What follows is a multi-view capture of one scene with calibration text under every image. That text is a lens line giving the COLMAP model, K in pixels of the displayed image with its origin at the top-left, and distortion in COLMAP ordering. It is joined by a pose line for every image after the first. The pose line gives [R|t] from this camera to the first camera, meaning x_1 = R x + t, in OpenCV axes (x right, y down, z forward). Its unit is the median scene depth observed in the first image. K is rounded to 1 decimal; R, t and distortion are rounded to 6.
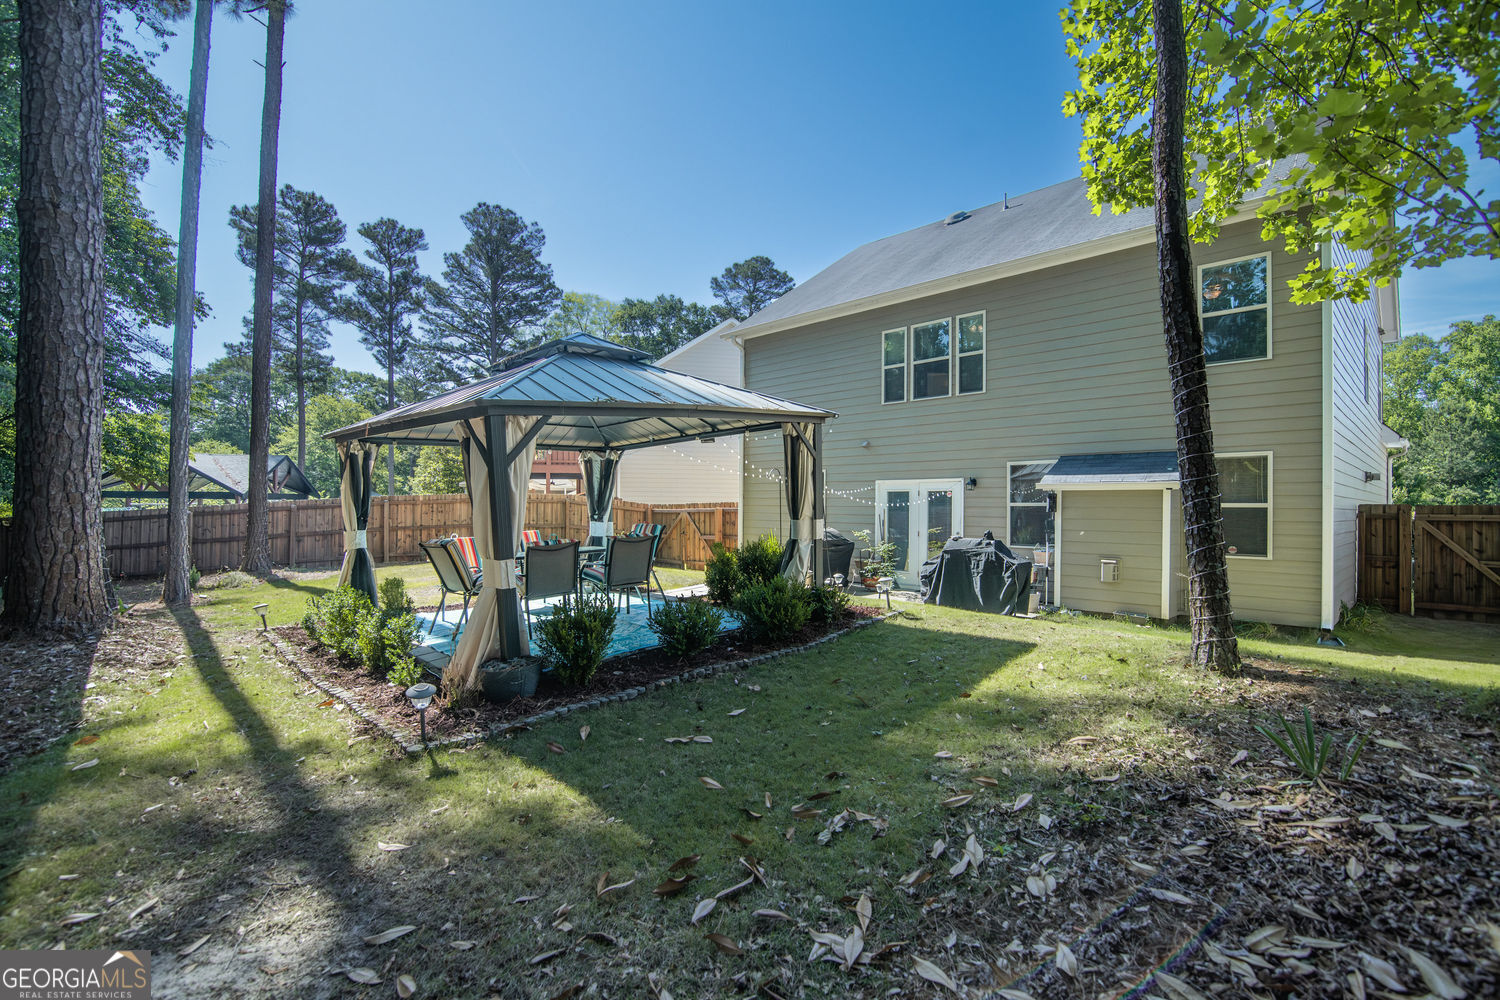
lens RADIAL K [[691.9, 0, 748.7], [0, 691.9, 502.2], [0, 0, 1]] dist [-0.017187, 0.000572]
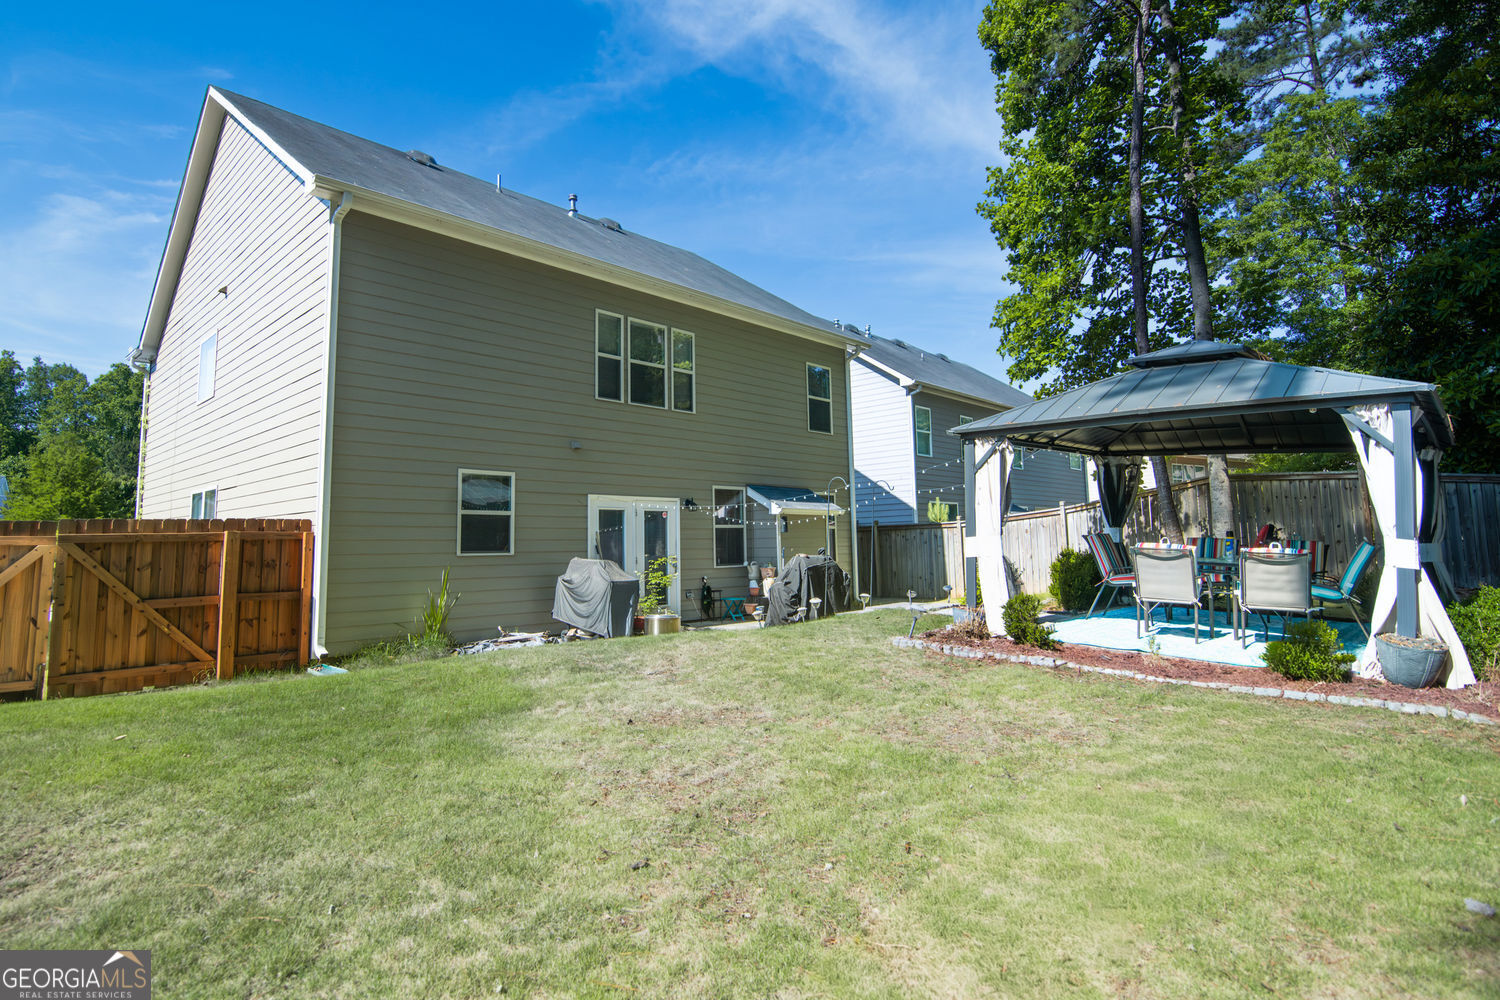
lens RADIAL K [[691.9, 0, 748.7], [0, 691.9, 502.2], [0, 0, 1]] dist [-0.017187, 0.000572]
pose [[0.001426, 0.036657, 0.999327, -0.620376], [0.003155, 0.999323, -0.036662, 0.006305], [-0.999994, 0.003205, 0.001309, 0.863539]]
